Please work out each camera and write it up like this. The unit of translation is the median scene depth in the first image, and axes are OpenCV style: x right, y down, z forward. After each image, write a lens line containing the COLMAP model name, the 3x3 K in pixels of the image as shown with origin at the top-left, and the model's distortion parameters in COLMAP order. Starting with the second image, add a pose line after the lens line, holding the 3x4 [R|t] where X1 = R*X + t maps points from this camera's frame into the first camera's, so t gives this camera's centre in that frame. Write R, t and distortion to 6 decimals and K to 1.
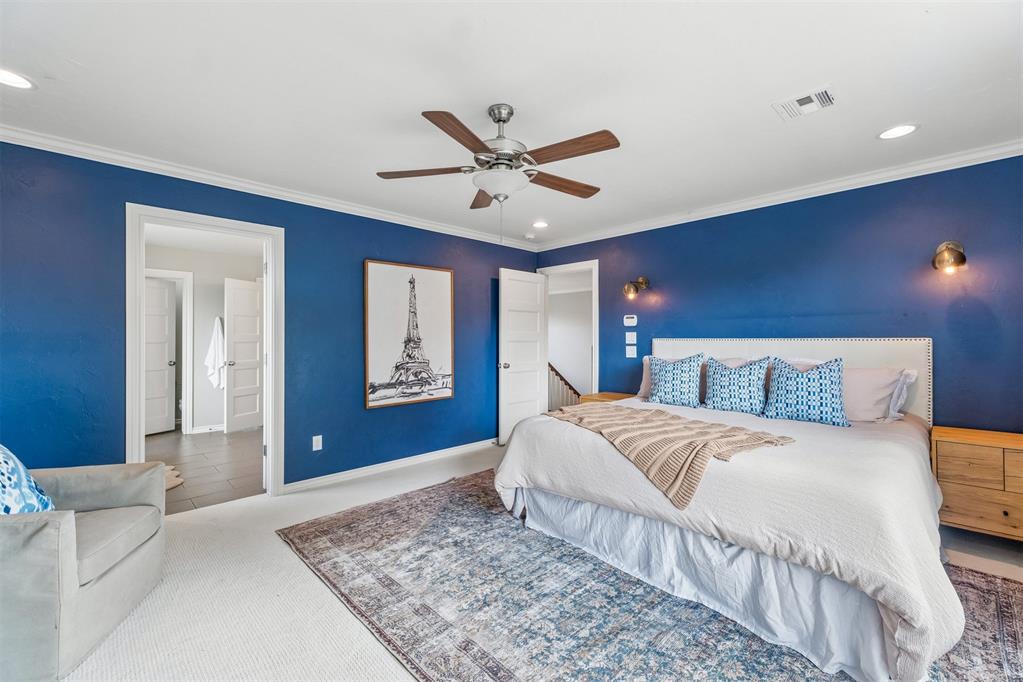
lens RADIAL K [[428.6, 0, 517.3], [0, 428.6, 333.1], [0, 0, 1]] dist [0.003520, -0.000716]
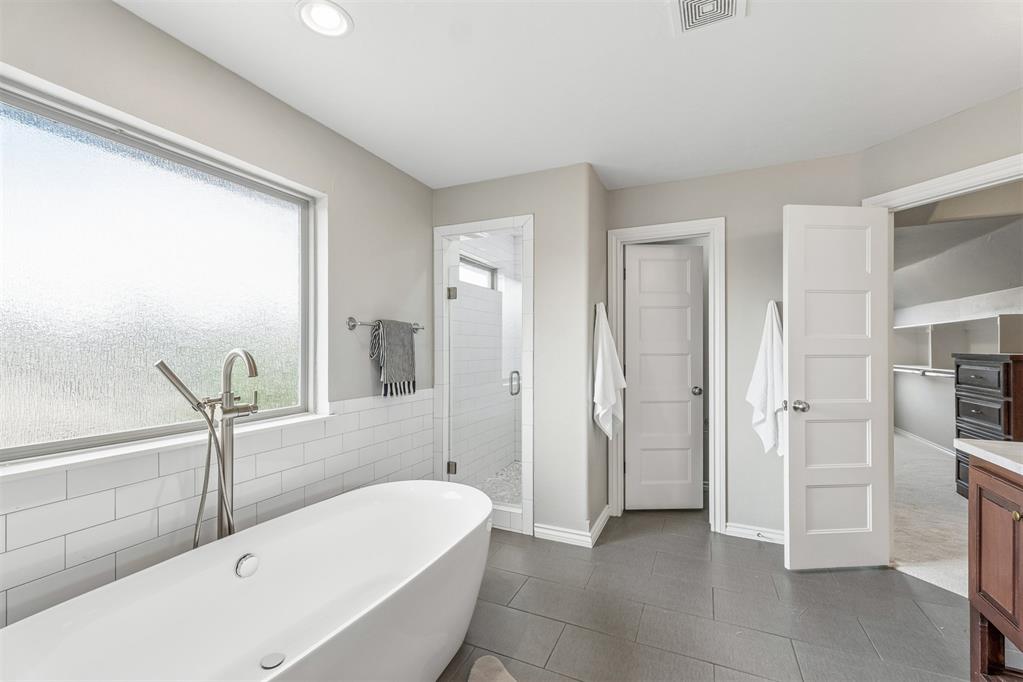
lens RADIAL K [[428.6, 0, 519.1], [0, 428.6, 345.7], [0, 0, 1]] dist [0.003520, -0.000716]
pose [[0.373056, -0.002560, -0.927805, -0.370932], [0.003697, 0.999992, -0.001273, 0.010649], [0.927801, -0.002955, 0.373063, 0.576471]]
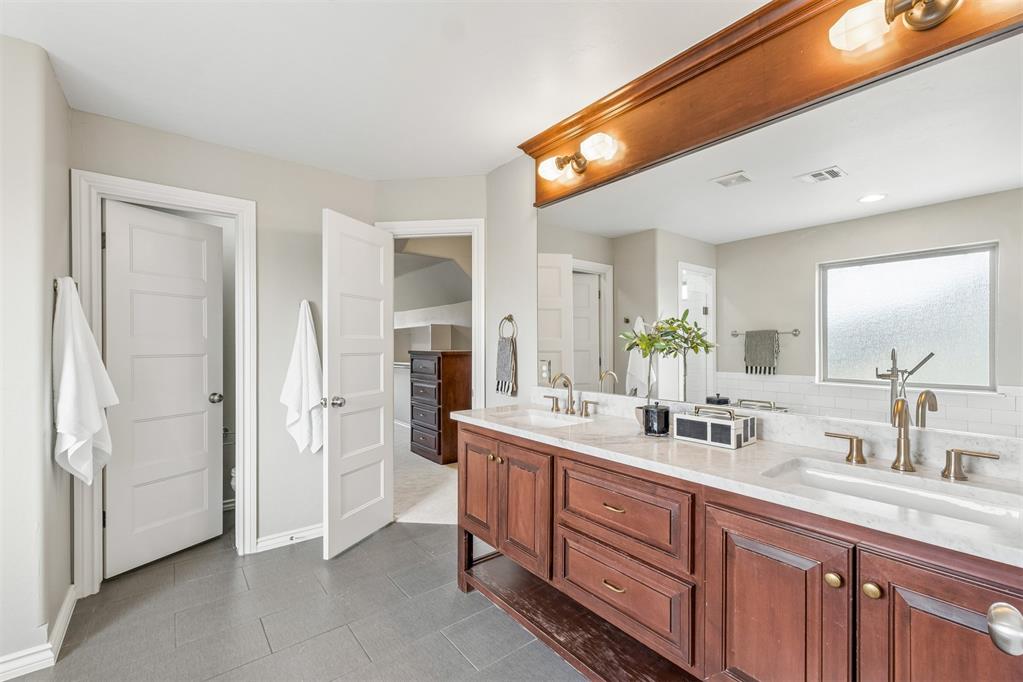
lens RADIAL K [[428.6, 0, 509.7], [0, 428.6, 348.3], [0, 0, 1]] dist [0.003520, -0.000716]
pose [[0.995168, 0.002609, -0.098154, -0.435730], [-0.001664, 0.999951, 0.009708, 0.009894], [0.098174, -0.009497, 0.995124, 0.561916]]
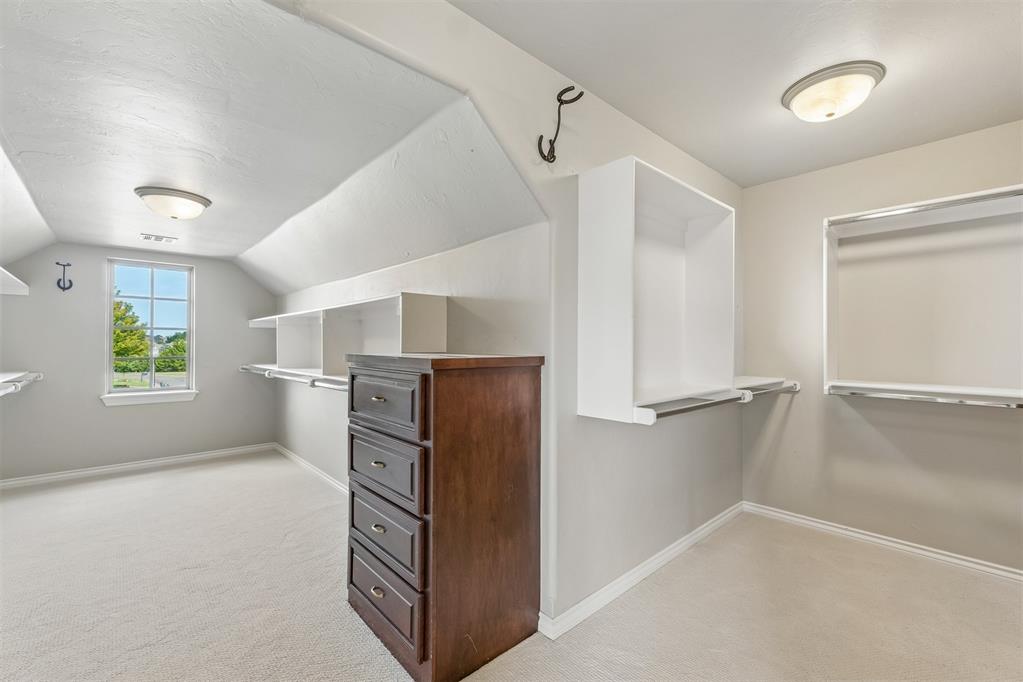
lens RADIAL K [[428.6, 0, 513.5], [0, 428.6, 344.0], [0, 0, 1]] dist [0.003520, -0.000716]
pose [[0.999623, 0.007401, -0.026444, -0.584872], [-0.007421, 0.999972, -0.000632, 0.014087], [0.026439, 0.000828, 0.999650, 1.082944]]
